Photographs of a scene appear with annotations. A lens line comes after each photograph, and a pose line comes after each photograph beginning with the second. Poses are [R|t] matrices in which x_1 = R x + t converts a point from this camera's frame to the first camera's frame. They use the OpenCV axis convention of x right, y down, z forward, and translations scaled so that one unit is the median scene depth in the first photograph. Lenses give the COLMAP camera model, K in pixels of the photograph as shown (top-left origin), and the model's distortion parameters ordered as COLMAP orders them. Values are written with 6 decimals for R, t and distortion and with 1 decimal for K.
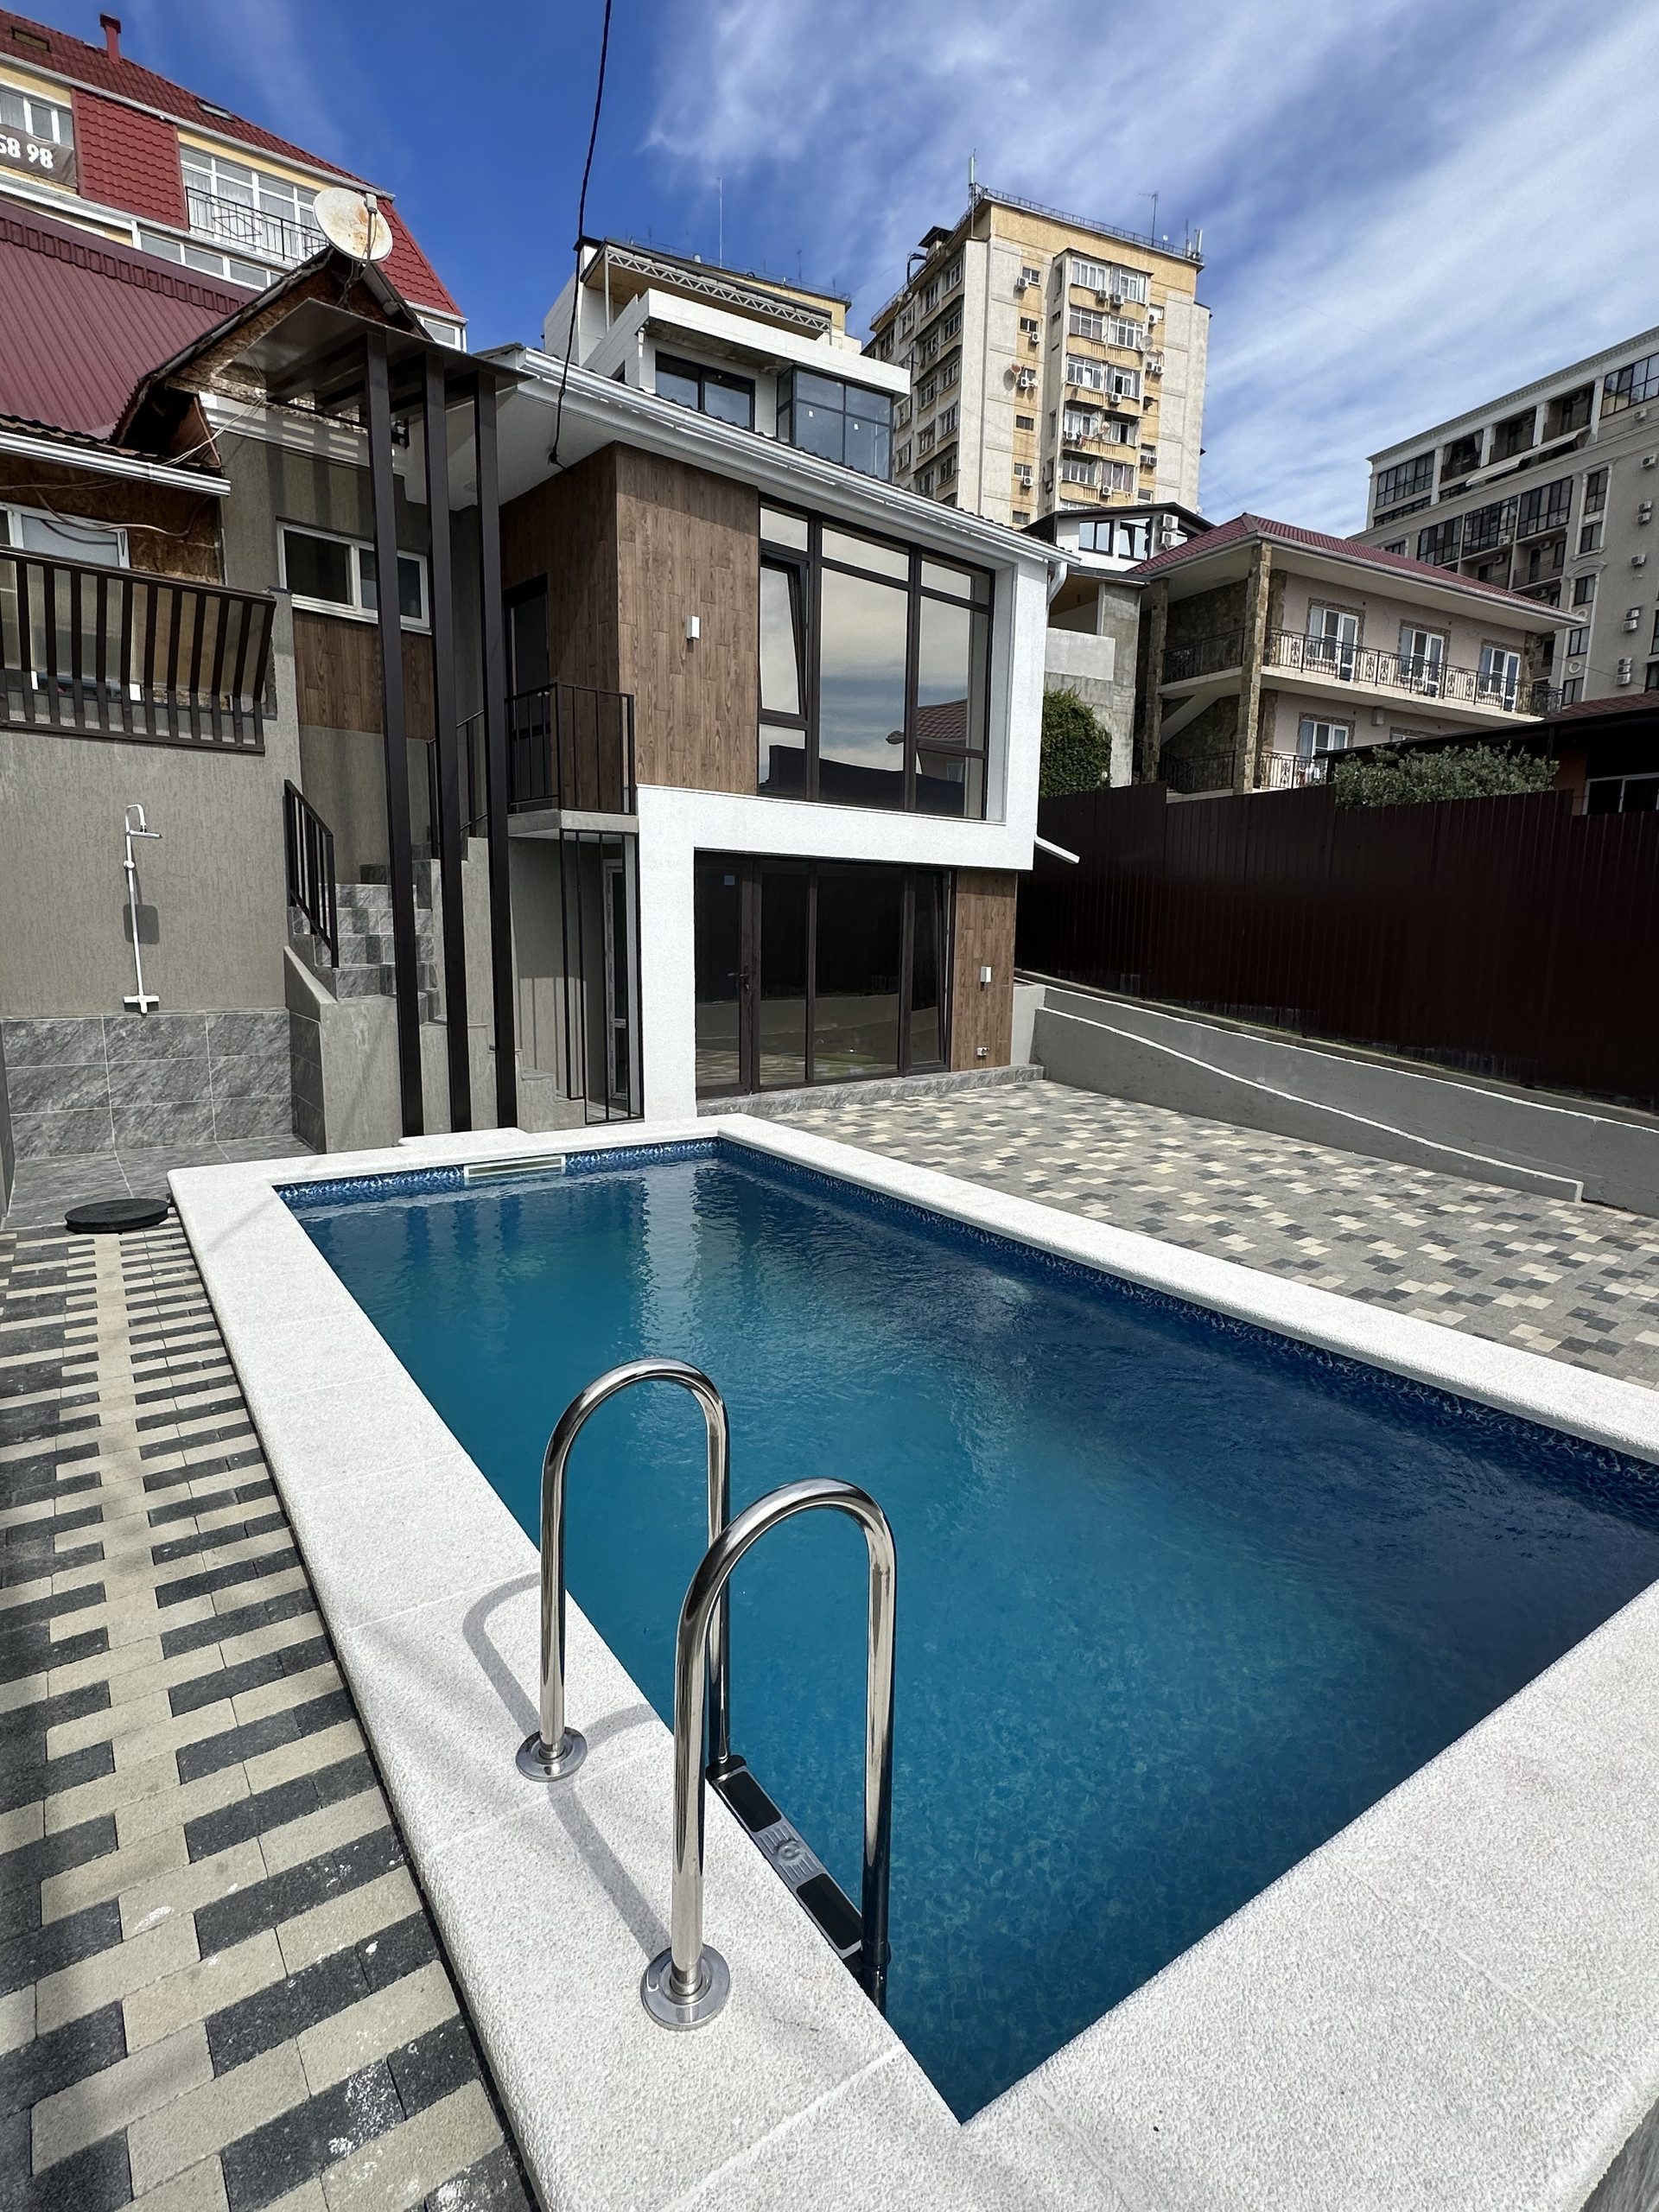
lens RADIAL K [[1080.6, 0, 823.4], [0, 1080.6, 1078.9], [0, 0, 1]] dist [-0.003333, 0.000660]
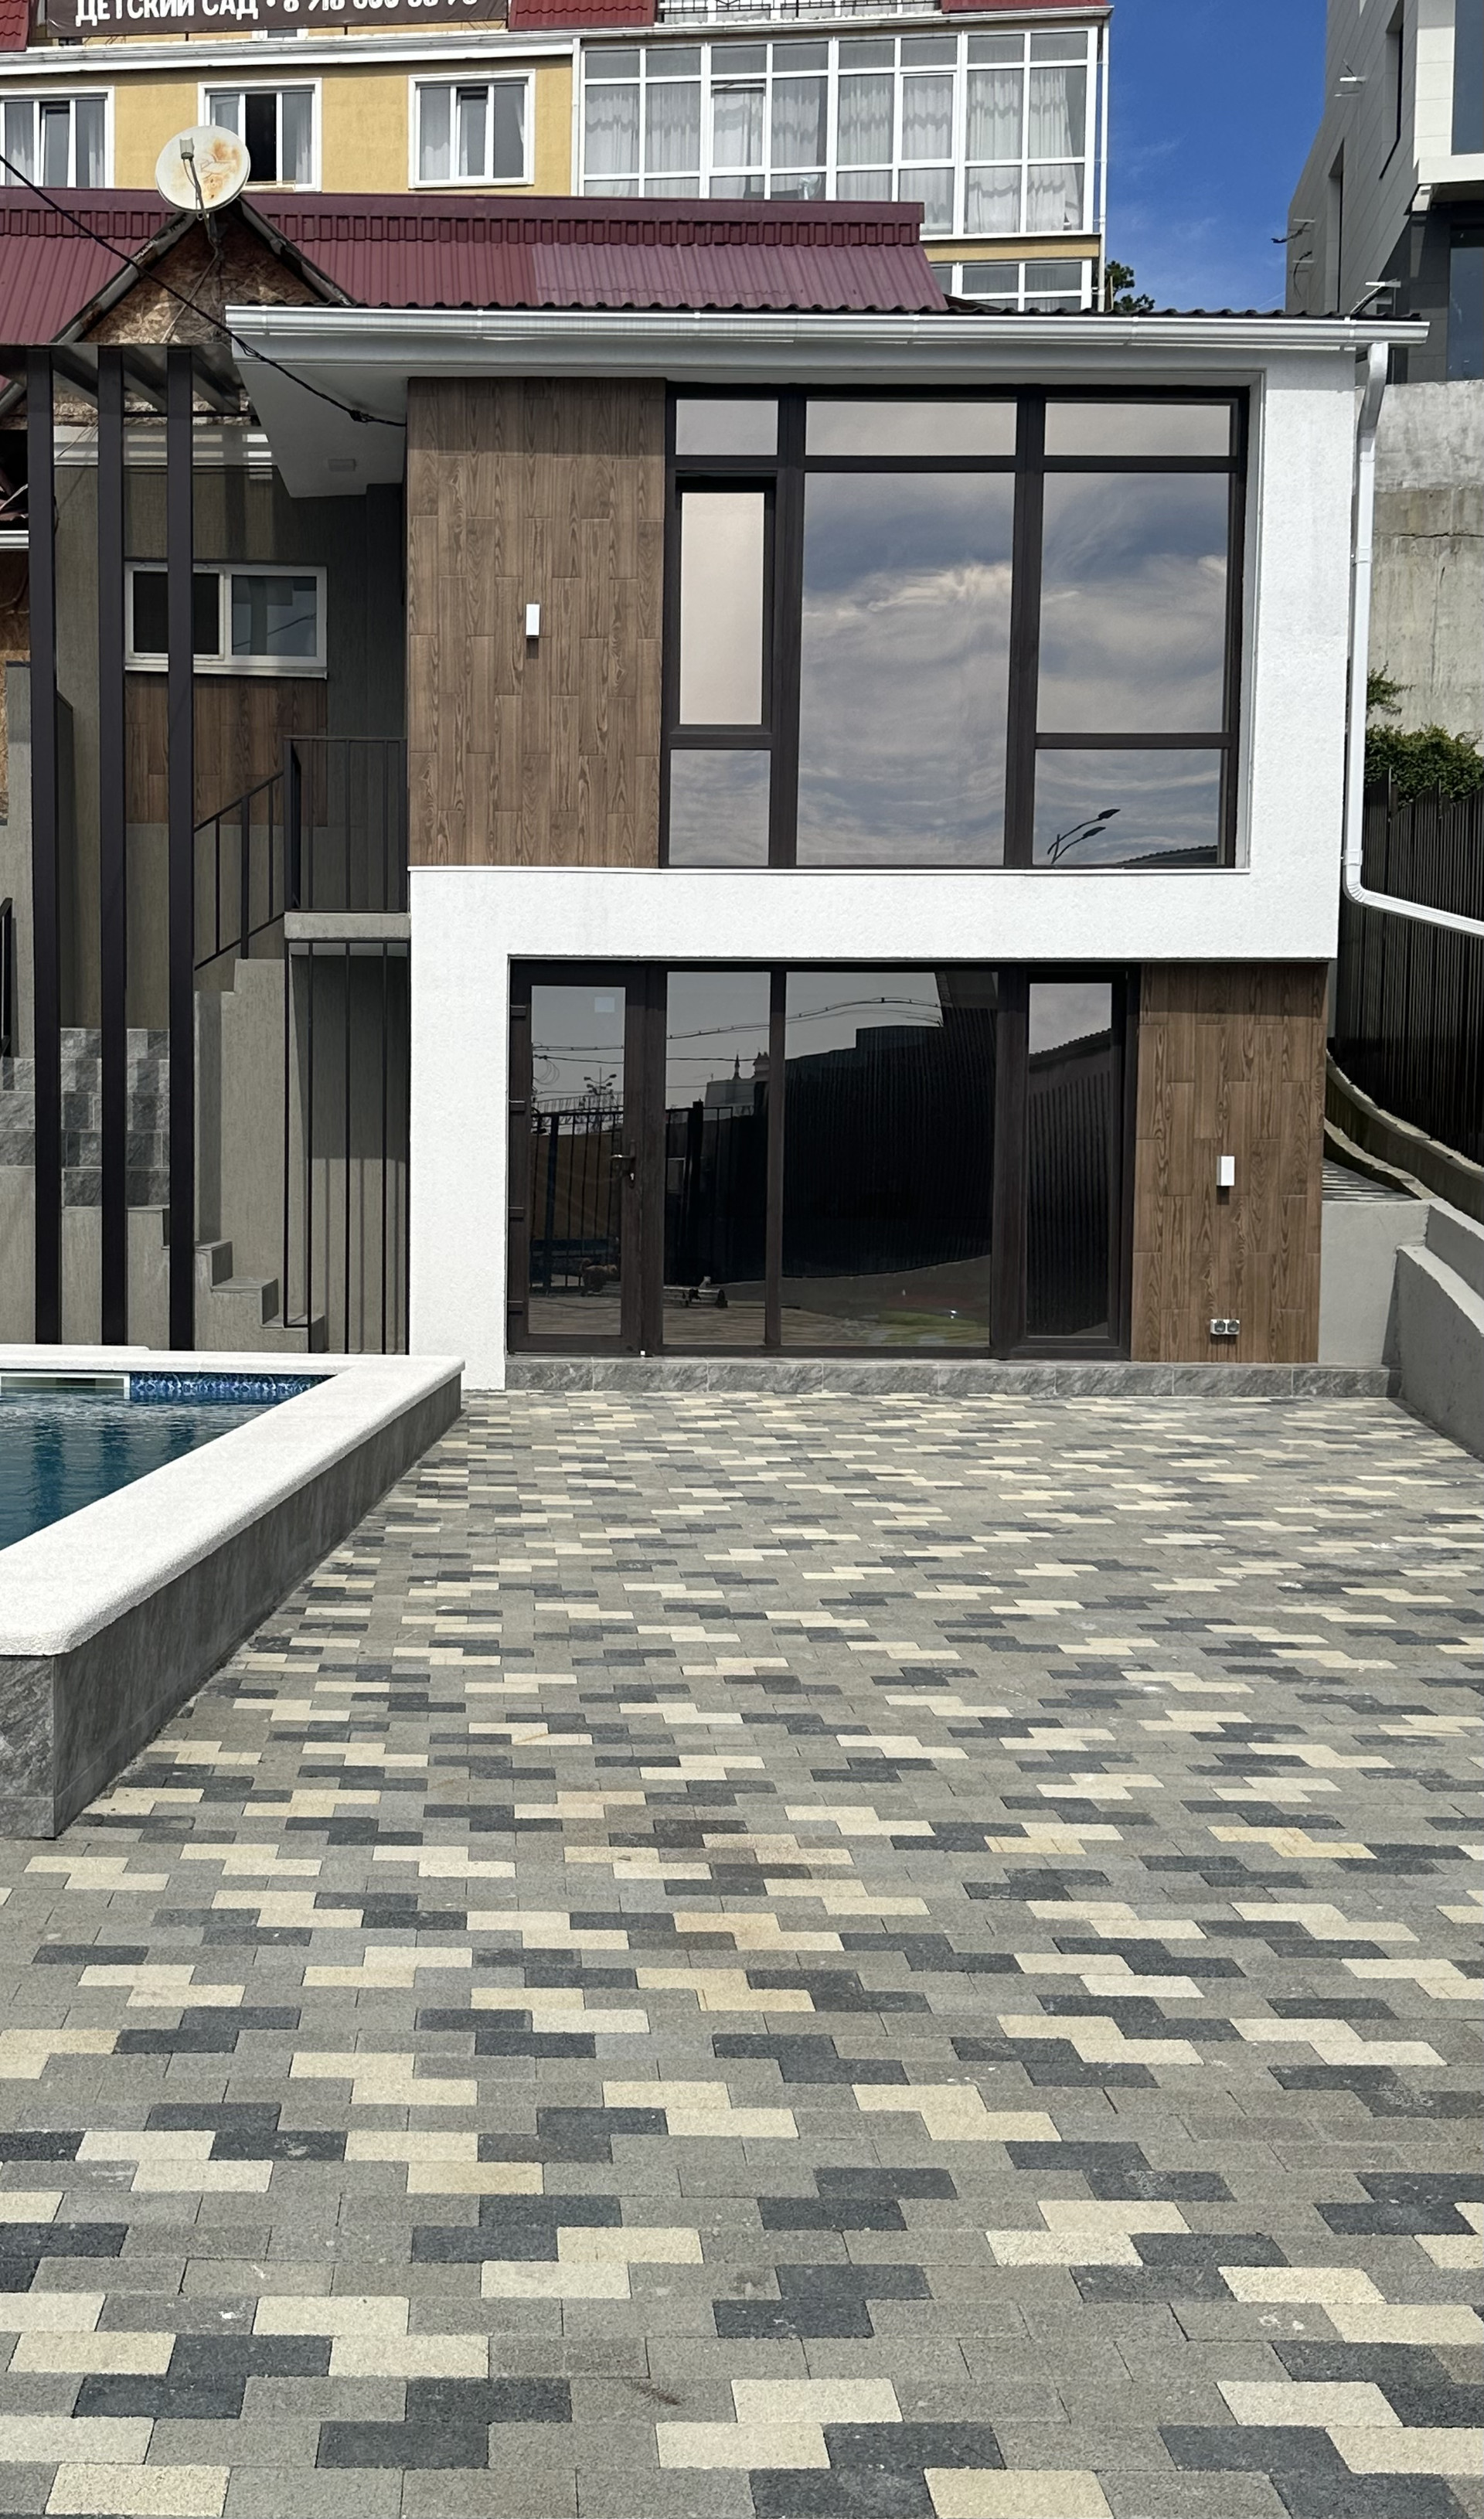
lens RADIAL K [[2447.4, 0, 513.6], [0, 2447.4, 1260.5], [0, 0, 1]] dist [0.121370, -0.023585]
pose [[0.761986, 0.018229, -0.647337, 0.850237], [-0.088872, 0.993090, -0.076646, 0.080403], [0.641466, 0.115933, 0.758341, -0.089536]]
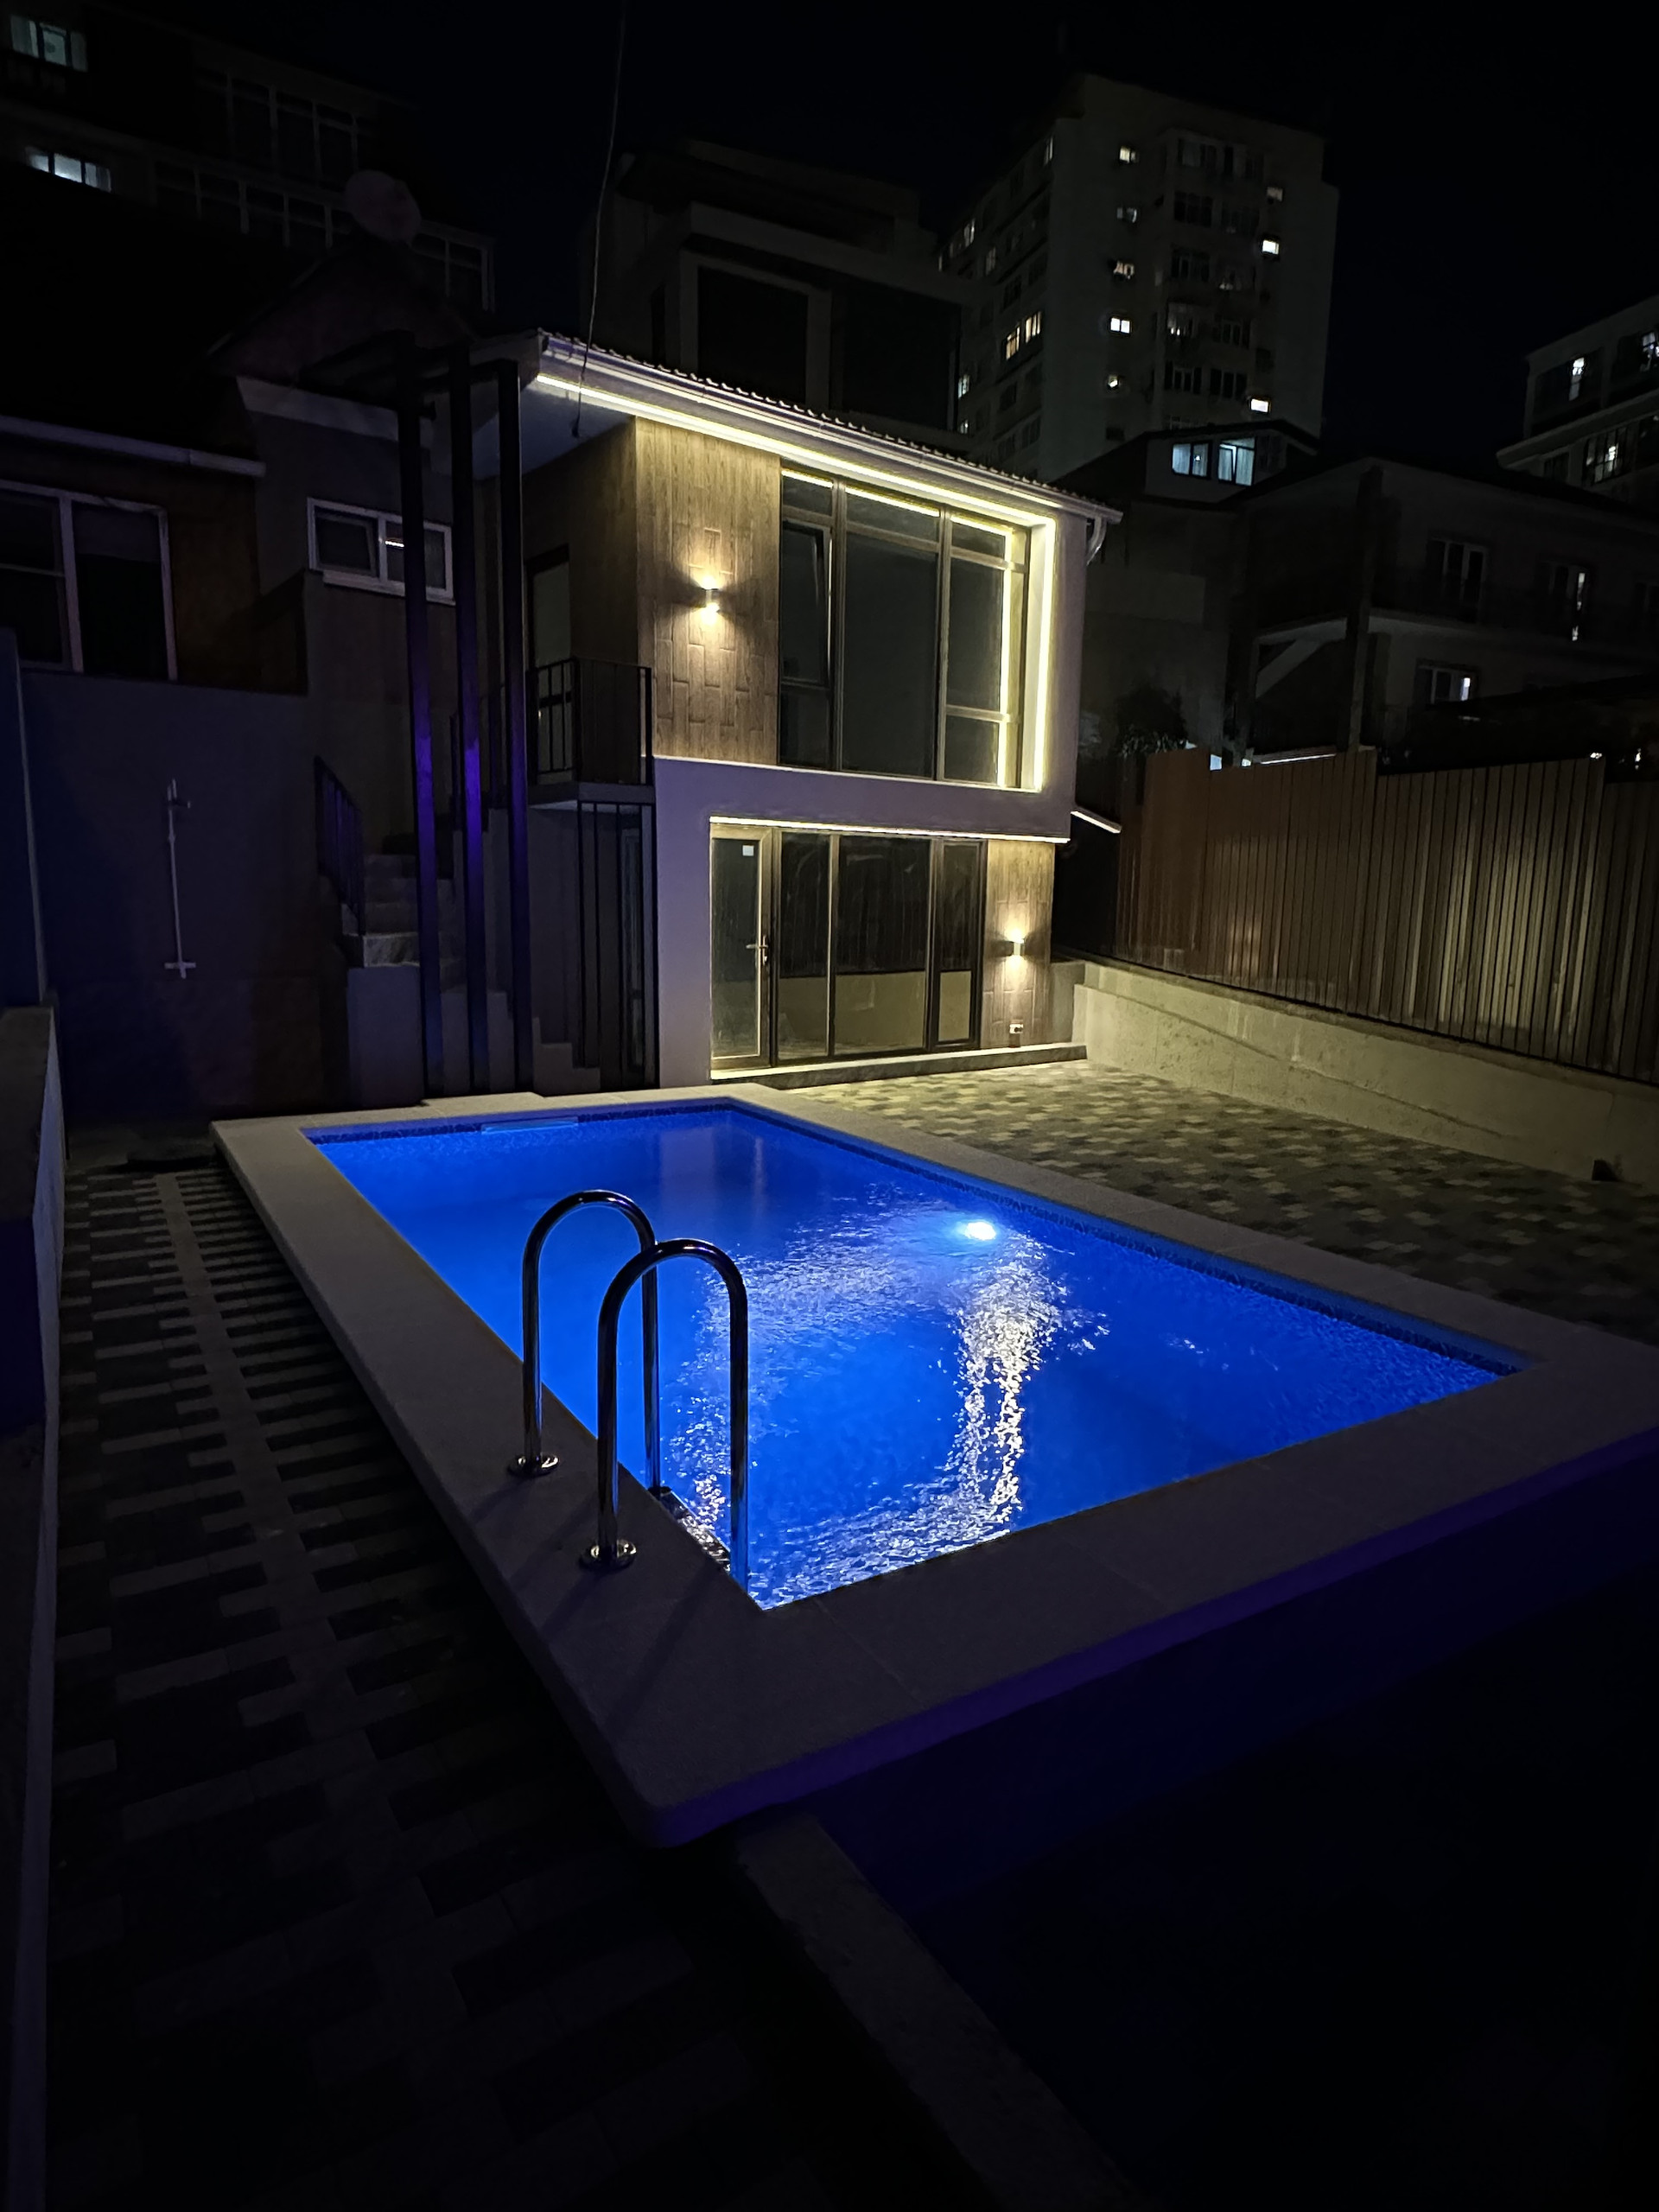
lens RADIAL K [[1262.2, 0, 829.5], [0, 1262.2, 1106.0], [0, 0, 1]] dist [0.004217, 0.000525]
pose [[0.998053, 0.011854, -0.061239, 0.064299], [-0.010669, 0.999750, 0.019645, 0.028451], [0.061457, -0.018954, 0.997930, -0.168060]]
